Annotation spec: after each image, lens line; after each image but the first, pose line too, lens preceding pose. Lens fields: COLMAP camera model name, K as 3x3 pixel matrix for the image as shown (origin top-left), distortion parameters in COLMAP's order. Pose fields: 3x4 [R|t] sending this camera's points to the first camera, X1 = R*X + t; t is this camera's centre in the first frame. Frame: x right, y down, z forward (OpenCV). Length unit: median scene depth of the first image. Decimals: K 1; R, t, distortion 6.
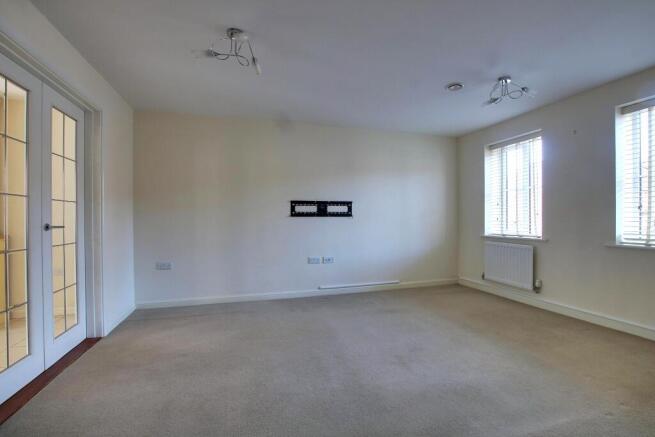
lens RADIAL K [[314.8, 0, 327.5], [0, 314.8, 218.5], [0, 0, 1]] dist [0.001591, -0.000007]
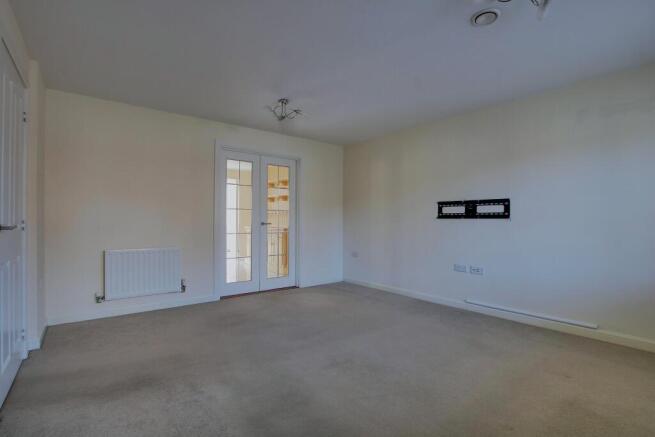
lens RADIAL K [[314.8, 0, 327.5], [0, 314.8, 218.5], [0, 0, 1]] dist [0.001591, -0.000007]
pose [[0.373012, 0.001209, -0.927826, 0.641420], [-0.003937, 0.999992, -0.000280, -0.004361], [0.927818, 0.003758, 0.373014, 0.324182]]
